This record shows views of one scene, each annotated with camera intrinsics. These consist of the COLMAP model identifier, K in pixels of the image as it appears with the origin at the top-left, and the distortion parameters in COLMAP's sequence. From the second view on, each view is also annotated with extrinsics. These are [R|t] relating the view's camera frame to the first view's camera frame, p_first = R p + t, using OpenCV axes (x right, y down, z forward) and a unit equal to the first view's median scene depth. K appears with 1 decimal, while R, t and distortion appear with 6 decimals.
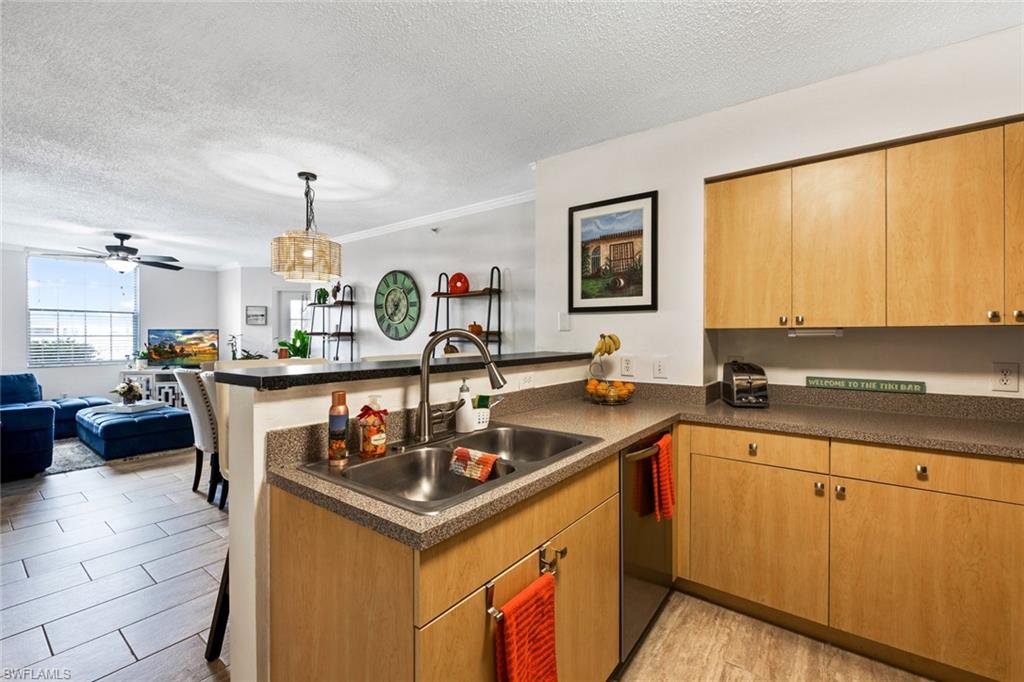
lens RADIAL K [[434.5, 0, 514.0], [0, 434.5, 337.3], [0, 0, 1]] dist [-0.000544, -0.000101]
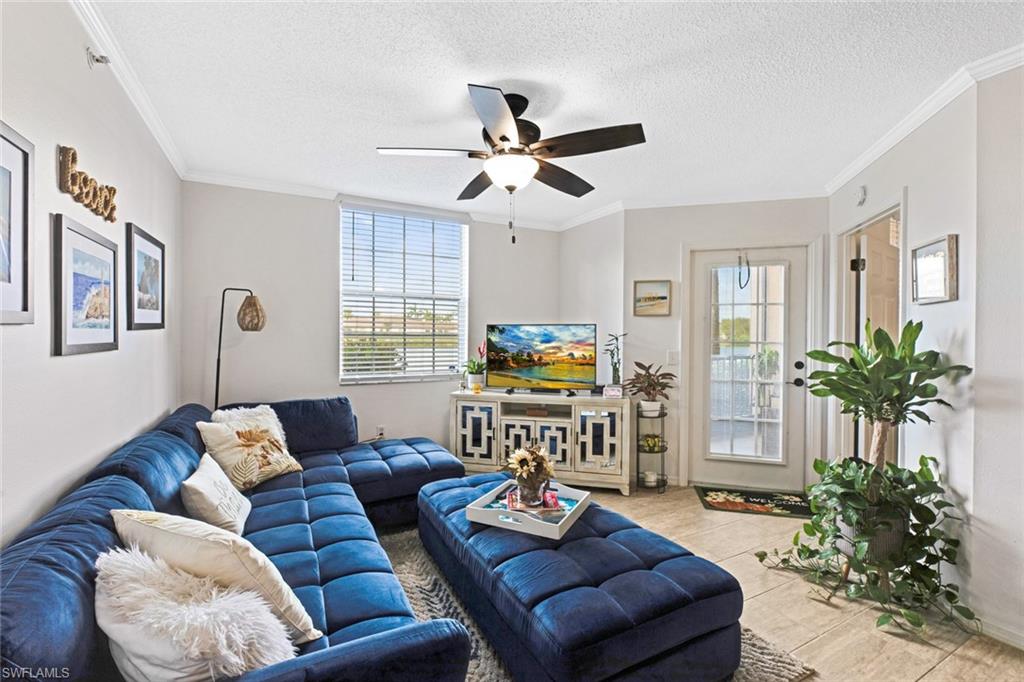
lens RADIAL K [[434.0, 0, 511.5], [0, 434.0, 334.8], [0, 0, 1]] dist [-0.002981, -0.000602]
pose [[0.910260, 0.003966, -0.414019, -0.812804], [-0.006627, 0.999966, -0.004990, -0.001760], [0.413985, 0.007286, 0.910255, 0.681356]]
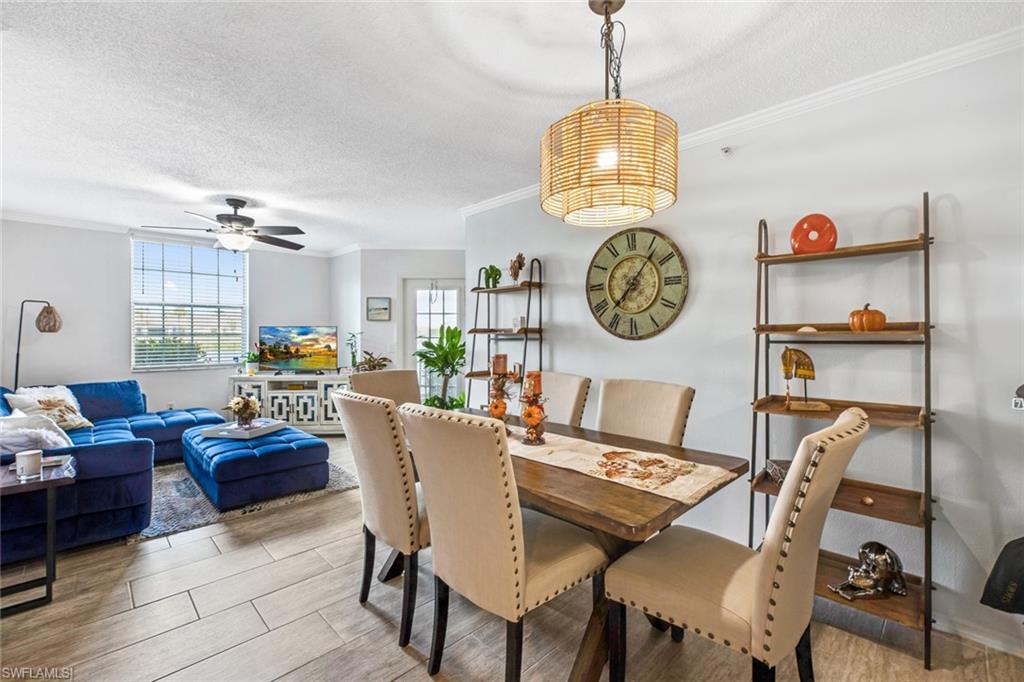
lens RADIAL K [[434.0, 0, 511.5], [0, 434.0, 334.8], [0, 0, 1]] dist [-0.002981, -0.000602]
pose [[0.989946, -0.002080, -0.141431, -0.357148], [0.001778, 0.999996, -0.002258, 0.000509], [0.141435, 0.001984, 0.989946, 0.357536]]
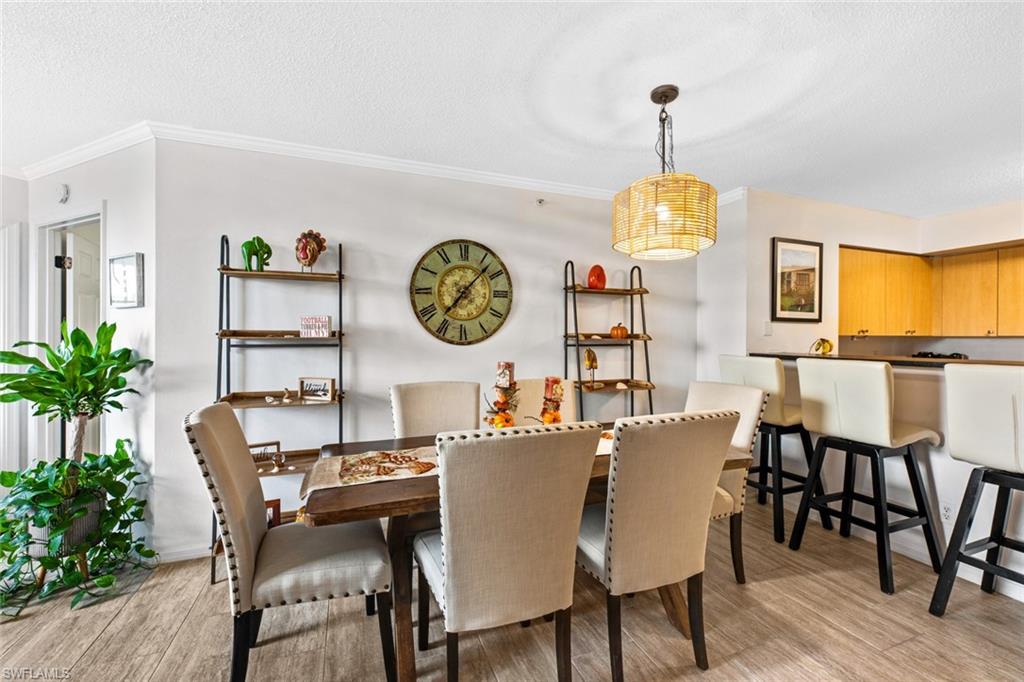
lens RADIAL K [[435.9, 0, 512.0], [0, 435.9, 341.0], [0, 0, 1]] dist [-0.001264, -0.000469]
pose [[0.529775, -0.002800, 0.848134, -0.800926], [-0.001495, 0.999990, 0.004235, -0.002245], [-0.848137, -0.003512, 0.529765, 0.585247]]
